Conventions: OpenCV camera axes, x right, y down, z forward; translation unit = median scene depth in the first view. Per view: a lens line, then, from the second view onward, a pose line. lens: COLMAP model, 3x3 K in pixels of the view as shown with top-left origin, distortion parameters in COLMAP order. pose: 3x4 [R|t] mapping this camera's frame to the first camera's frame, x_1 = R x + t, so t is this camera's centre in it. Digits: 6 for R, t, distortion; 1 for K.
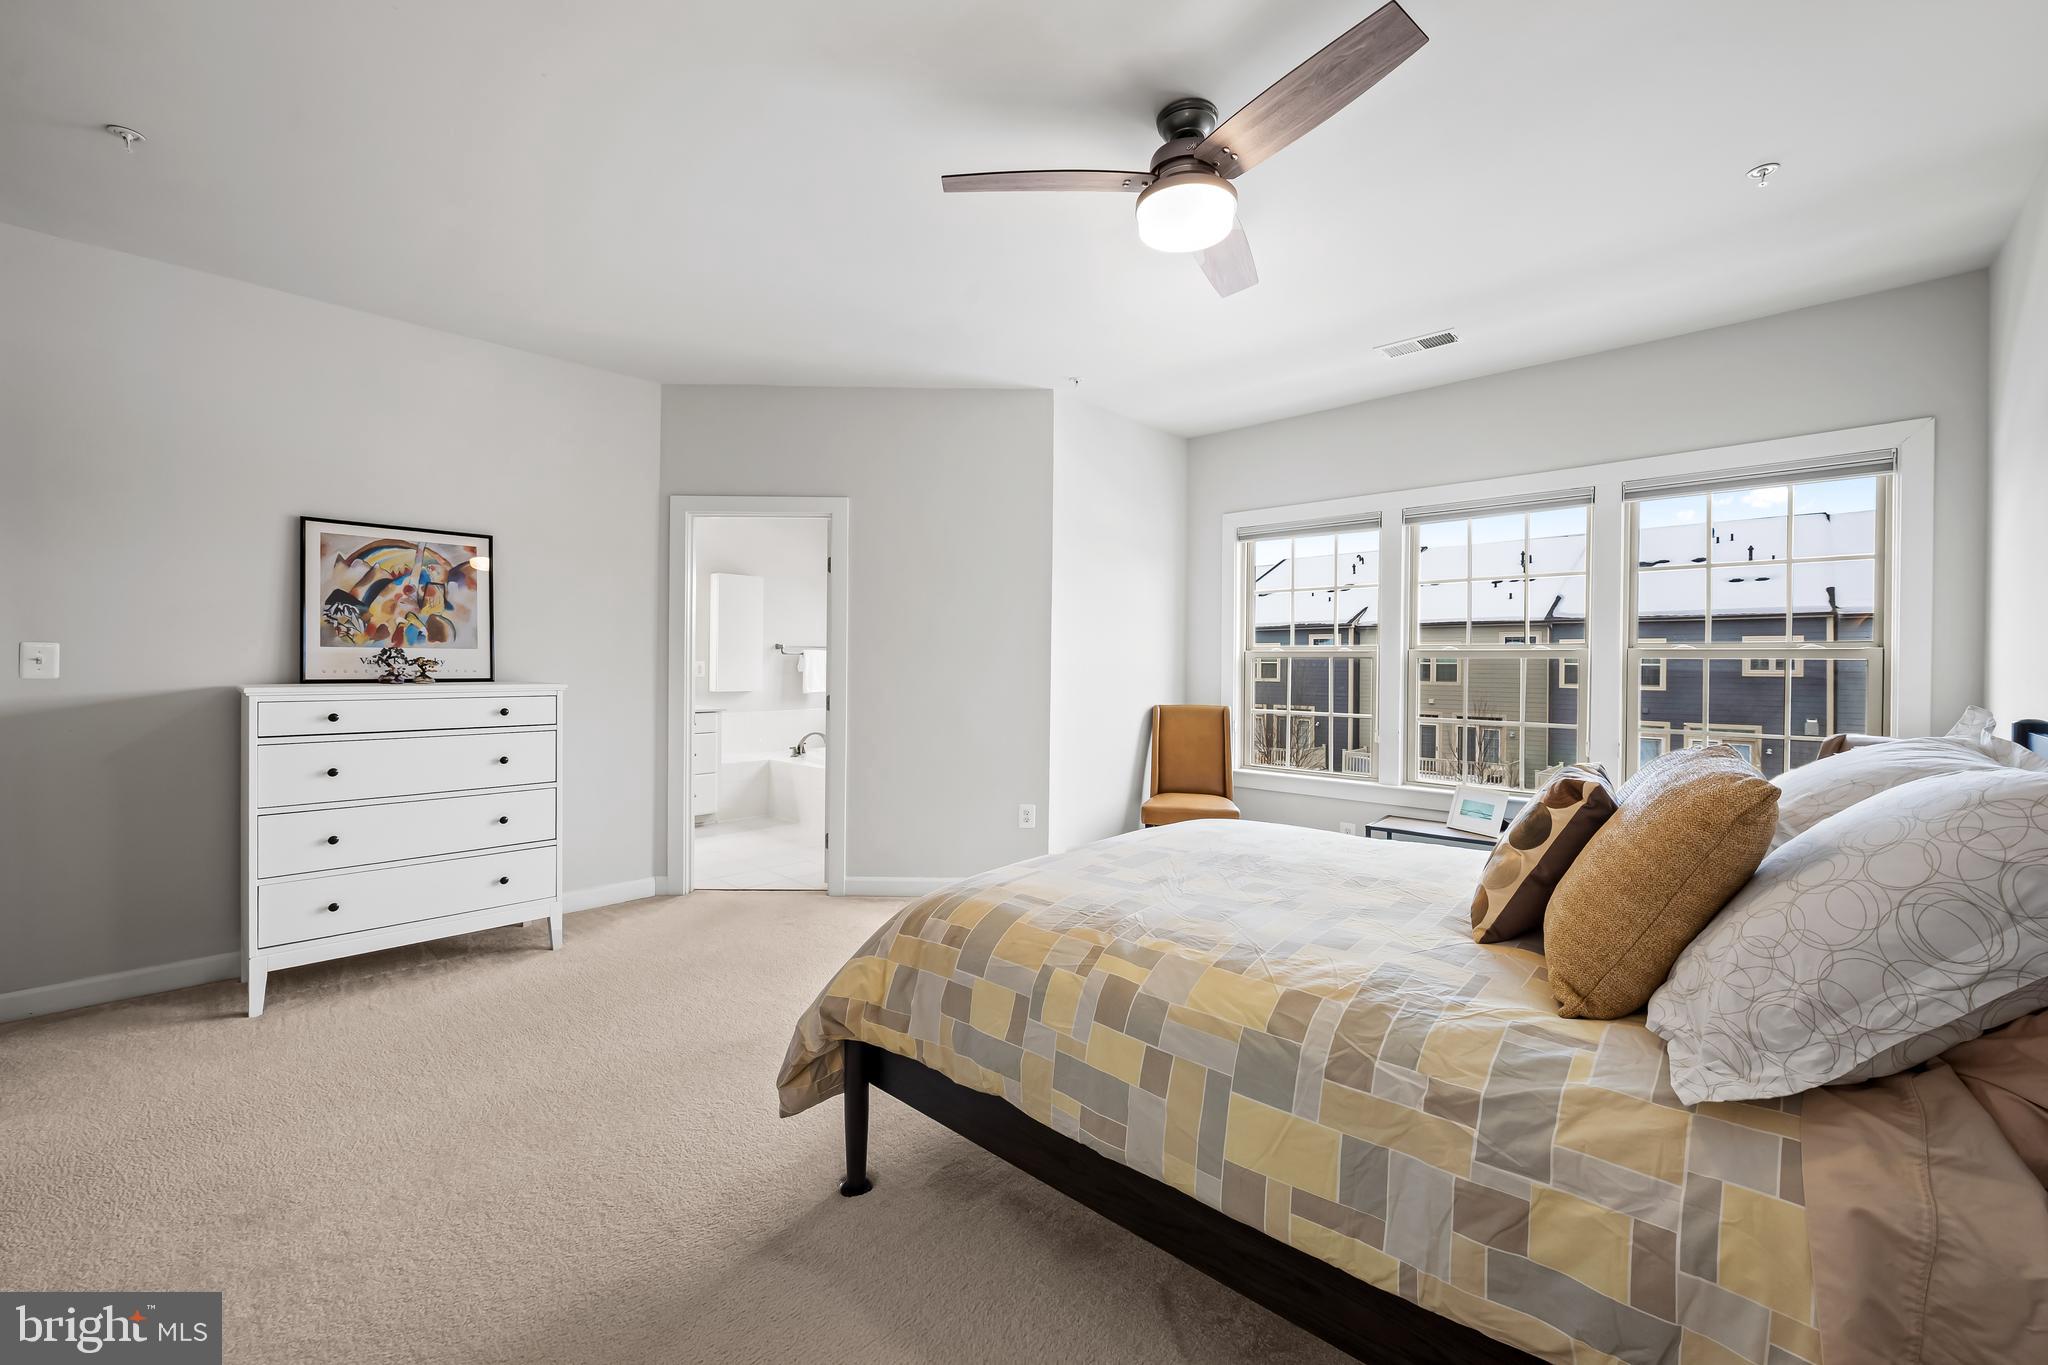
lens RADIAL K [[833.6, 0, 1023.2], [0, 833.6, 672.1], [0, 0, 1]] dist [-0.004916, 0.000338]
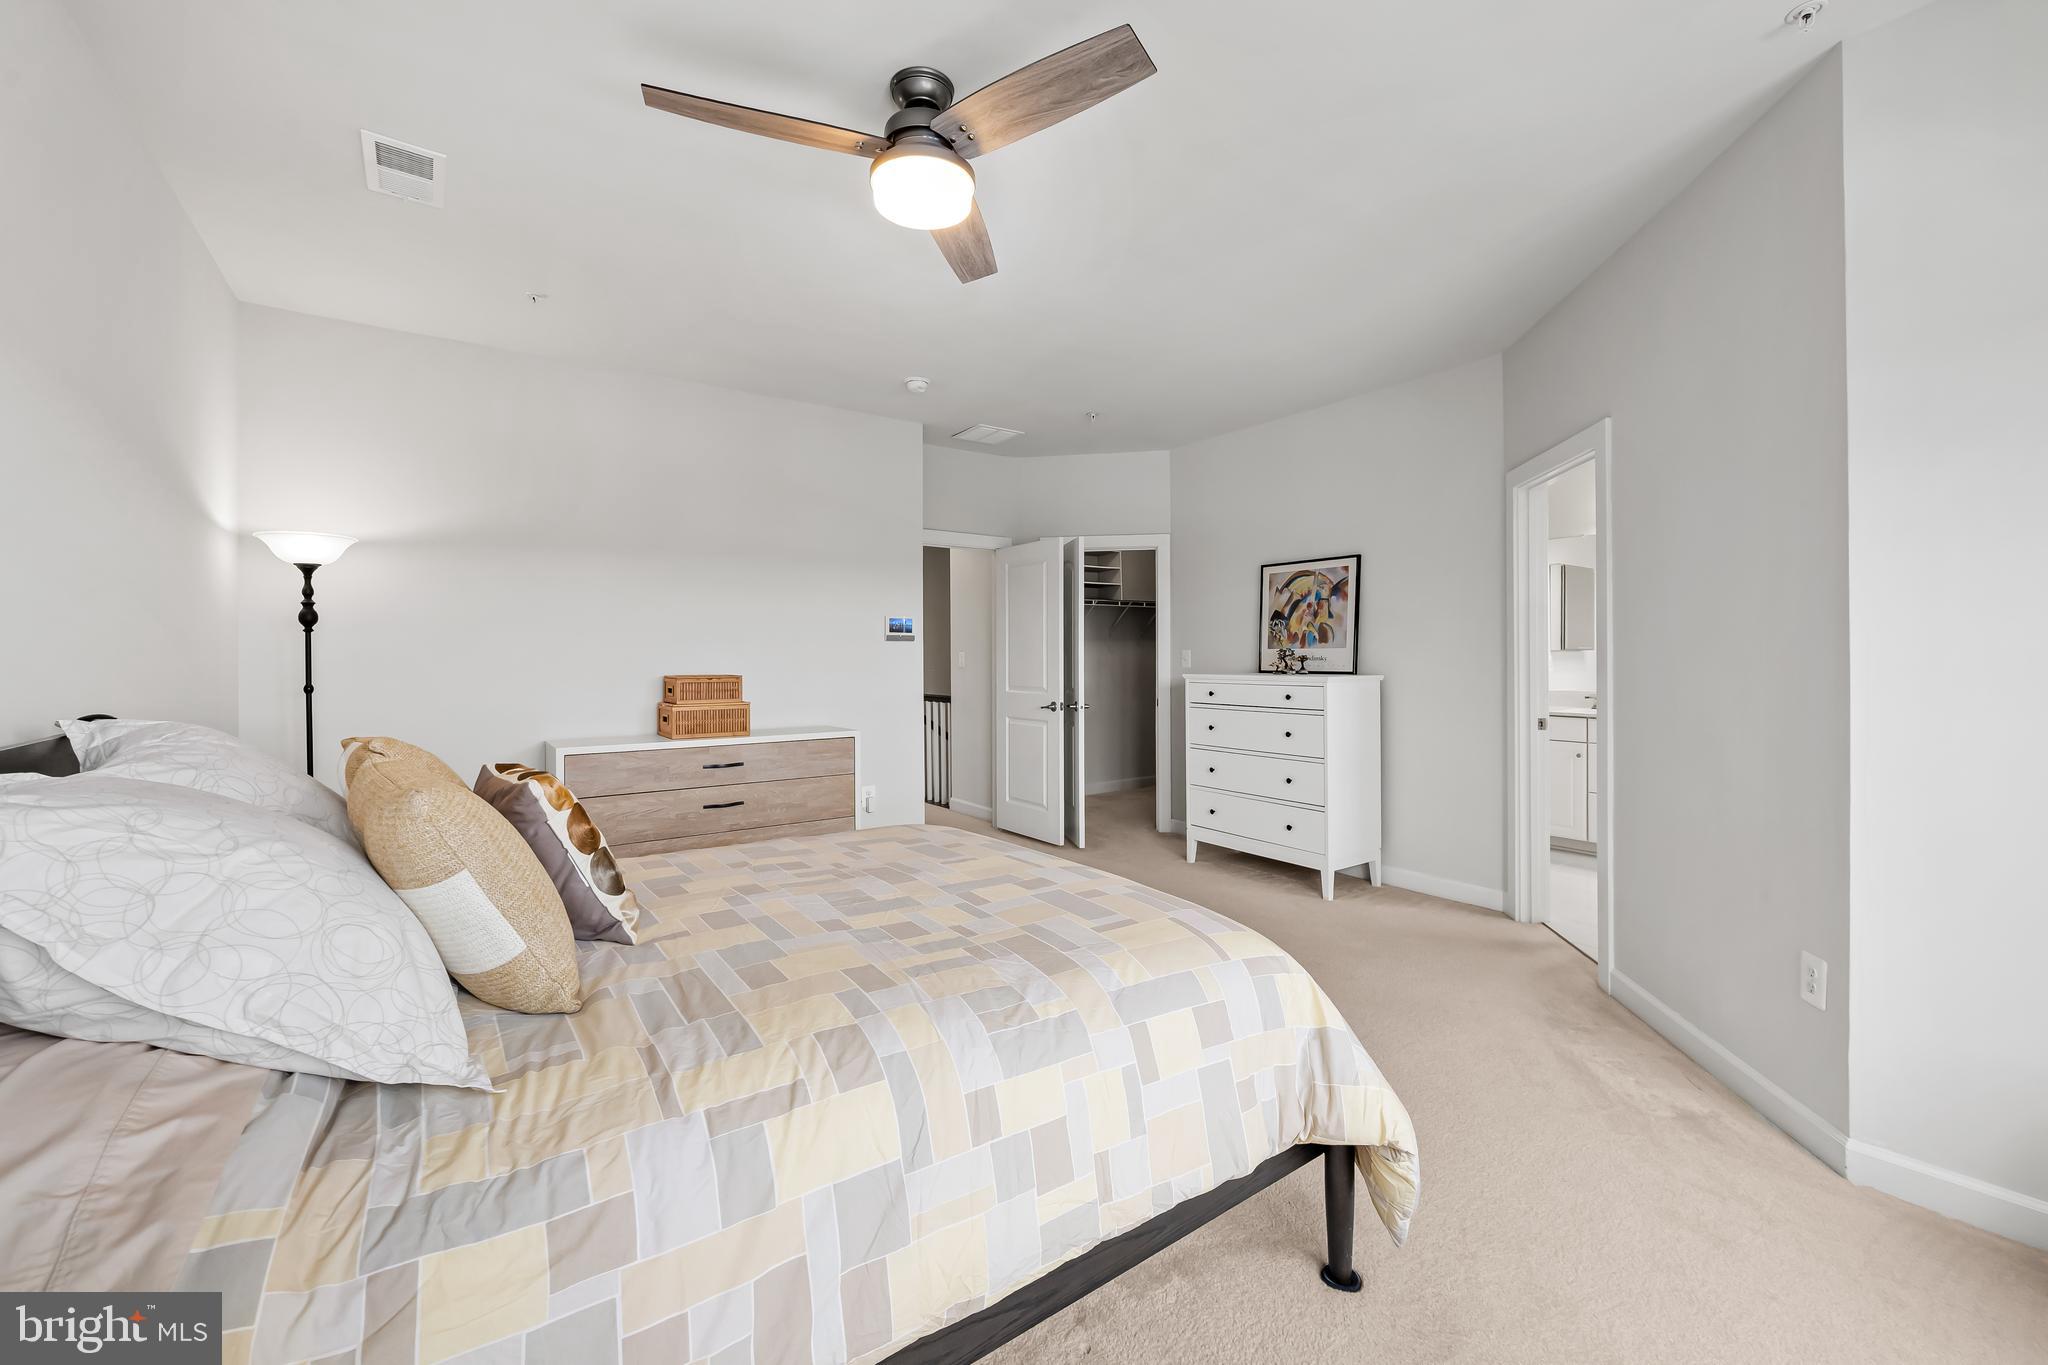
lens RADIAL K [[833.6, 0, 1022.1], [0, 833.6, 668.8], [0, 0, 1]] dist [-0.004916, 0.000338]
pose [[-0.204274, 0.008006, -0.978881, 0.691018], [-0.010161, 0.999895, 0.010298, -0.005008], [0.978861, 0.012050, -0.204172, 0.816714]]
